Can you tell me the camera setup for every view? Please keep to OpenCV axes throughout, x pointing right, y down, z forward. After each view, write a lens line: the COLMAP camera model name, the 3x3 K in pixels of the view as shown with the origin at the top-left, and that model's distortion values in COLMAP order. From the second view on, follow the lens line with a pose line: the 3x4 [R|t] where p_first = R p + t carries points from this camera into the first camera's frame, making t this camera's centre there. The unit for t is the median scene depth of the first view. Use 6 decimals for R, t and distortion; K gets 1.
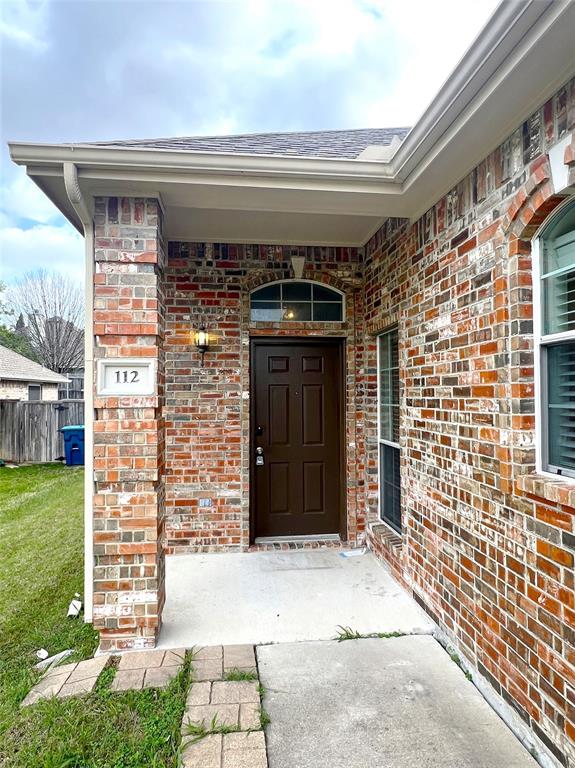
lens RADIAL K [[472.0, 0, 288.7], [0, 472.0, 385.4], [0, 0, 1]] dist [-0.005040, -0.000678]
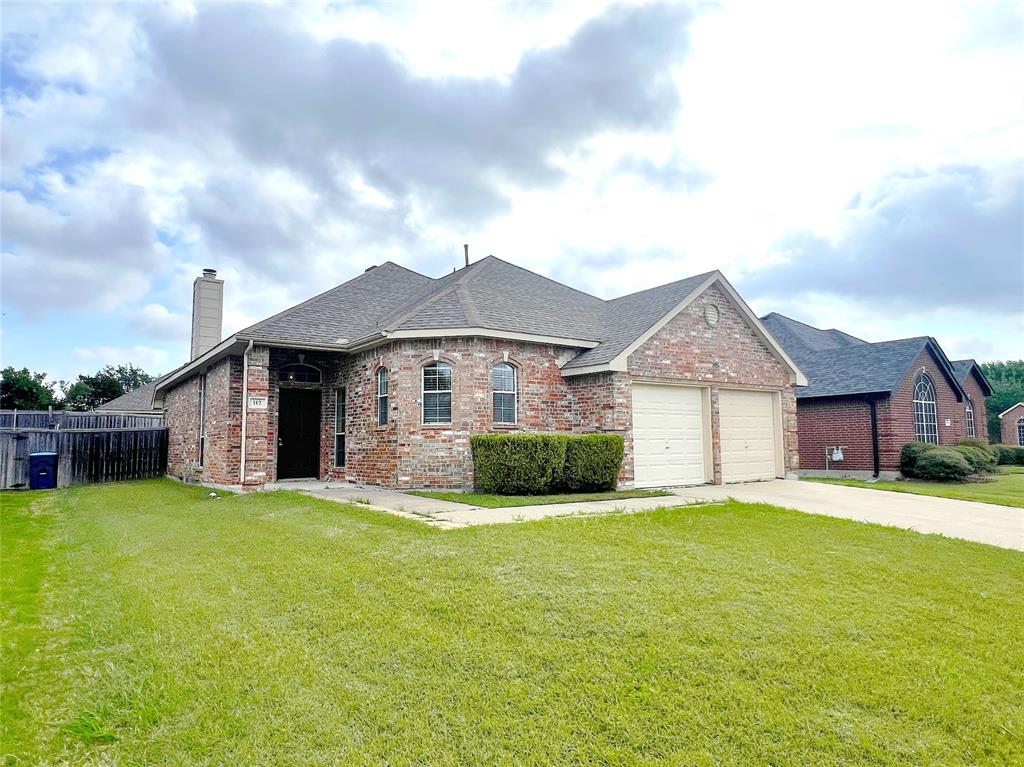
lens RADIAL K [[629.3, 0, 513.8], [0, 629.3, 384.4], [0, 0, 1]] dist [-0.005040, -0.000678]
pose [[0.874443, 0.043775, 0.483149, -0.751650], [-0.002171, 0.996264, -0.086336, 0.184614], [-0.485123, 0.074447, 0.871271, -2.945647]]
